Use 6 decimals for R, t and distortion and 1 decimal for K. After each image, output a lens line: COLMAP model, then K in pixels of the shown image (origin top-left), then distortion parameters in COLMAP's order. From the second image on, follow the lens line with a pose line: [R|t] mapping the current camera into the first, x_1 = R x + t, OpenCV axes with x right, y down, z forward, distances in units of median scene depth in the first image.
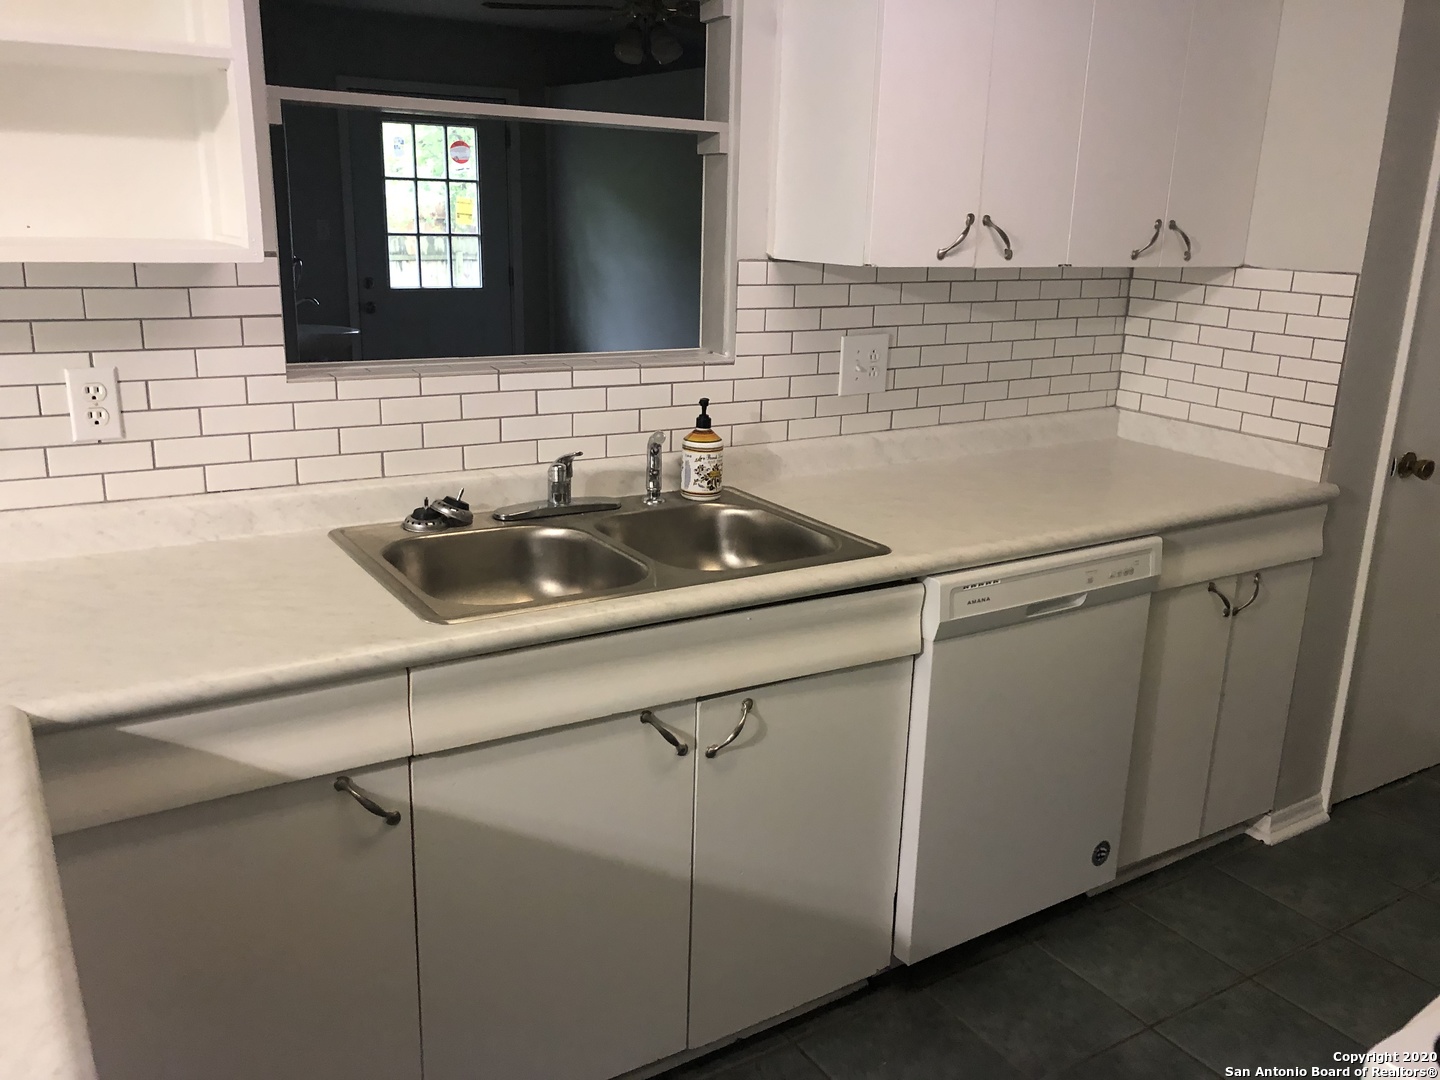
lens RADIAL K [[1180.2, 0, 717.2], [0, 1180.2, 542.9], [0, 0, 1]] dist [0.003032, 0.003586]
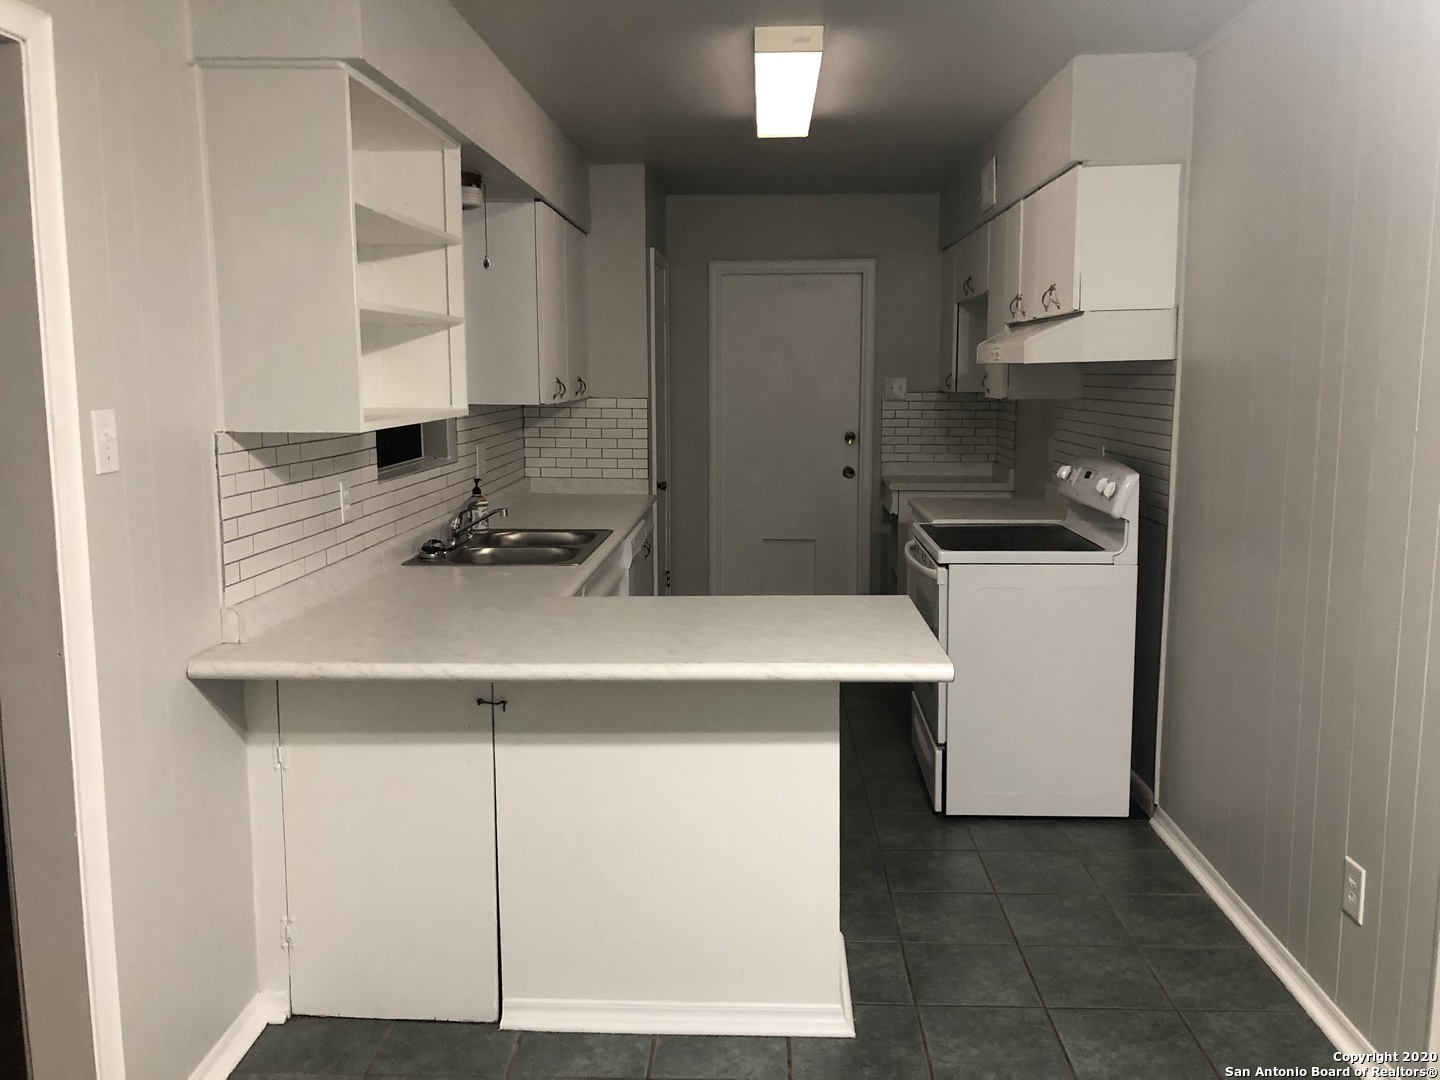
lens RADIAL K [[1180.2, 0, 719.7], [0, 1180.2, 536.8], [0, 0, 1]] dist [0.003032, 0.003586]
pose [[0.558116, -0.141609, 0.817590, -1.075115], [0.240016, 0.970759, 0.004295, 0.040560], [-0.794292, 0.193837, 0.575785, -0.283885]]
